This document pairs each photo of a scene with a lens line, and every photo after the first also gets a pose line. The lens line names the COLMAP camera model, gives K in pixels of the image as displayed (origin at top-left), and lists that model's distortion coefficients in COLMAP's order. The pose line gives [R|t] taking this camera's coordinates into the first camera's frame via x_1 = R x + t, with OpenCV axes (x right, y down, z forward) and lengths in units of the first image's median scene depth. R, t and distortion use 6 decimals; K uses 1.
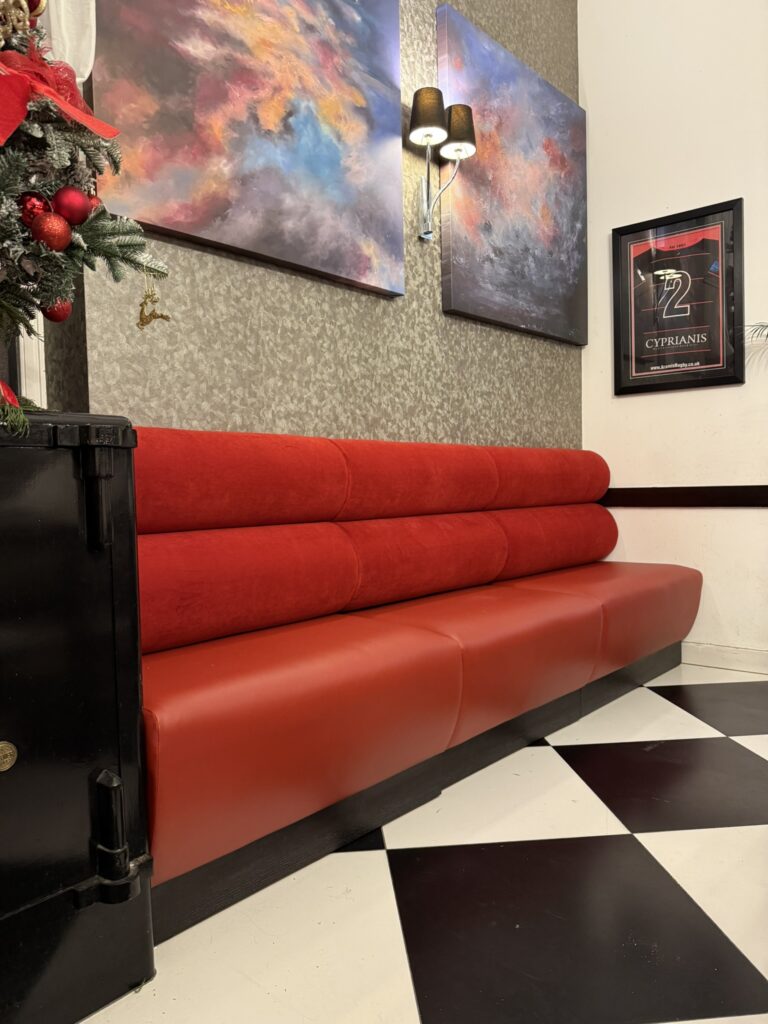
lens RADIAL K [[724.8, 0, 384.0], [0, 724.8, 512.0], [0, 0, 1]] dist [0.066670, -0.088885]
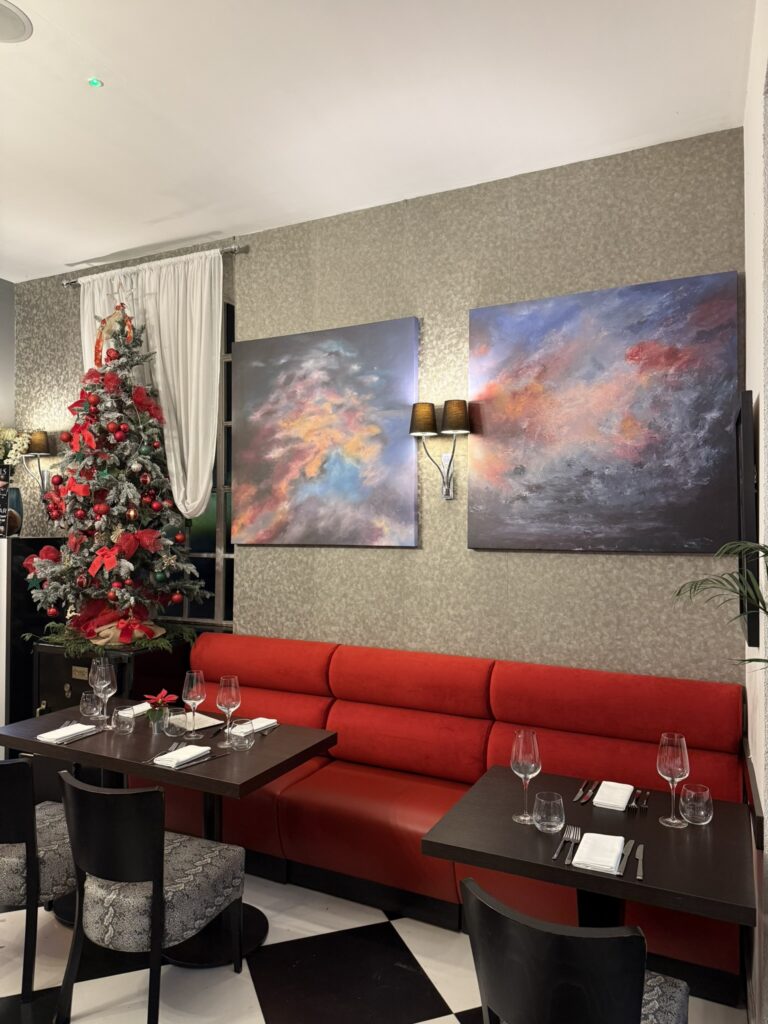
lens RADIAL K [[702.2, 0, 384.0], [0, 702.2, 512.0], [0, 0, 1]] dist [0.122024, -0.000117]
pose [[0.263051, 0.012238, -0.964704, 1.401810], [-0.043972, 0.999033, 0.000683, -0.387413], [0.963779, 0.042241, 0.263334, 0.625890]]
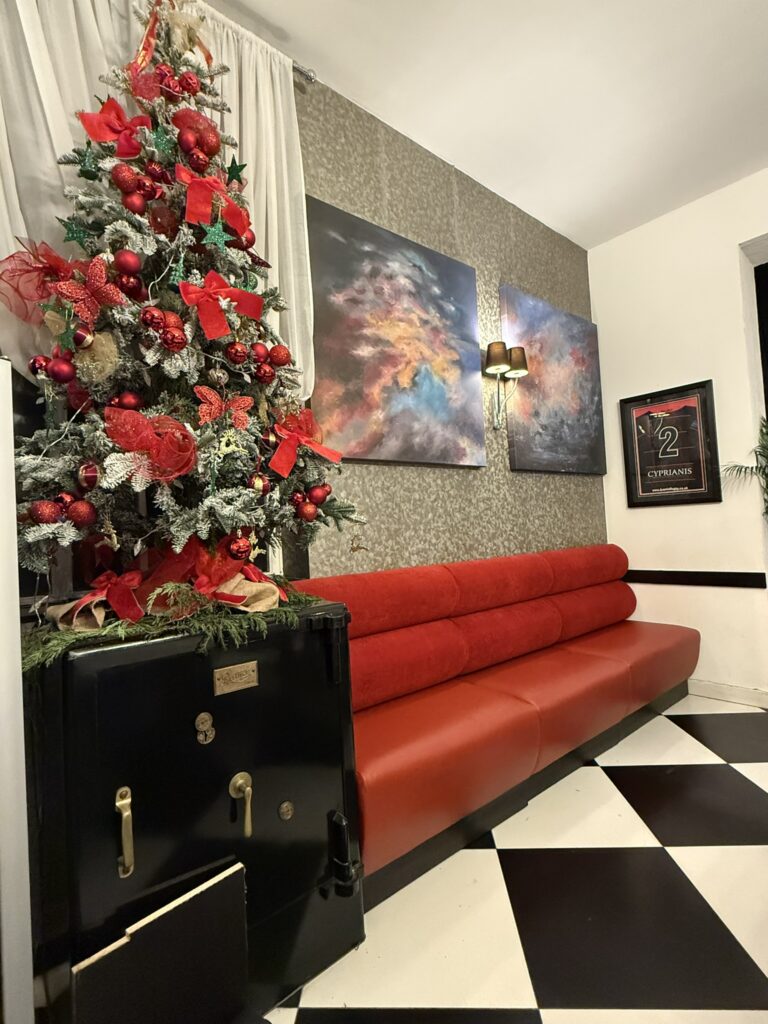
lens RADIAL K [[492.6, 0, 387.2], [0, 492.6, 510.8], [0, 0, 1]] dist [0.000564, -0.000073]
pose [[0.988997, -0.034531, -0.143851, -0.037561], [0.024465, 0.997165, -0.071162, -0.139653], [0.145900, 0.066860, 0.987037, -0.089935]]
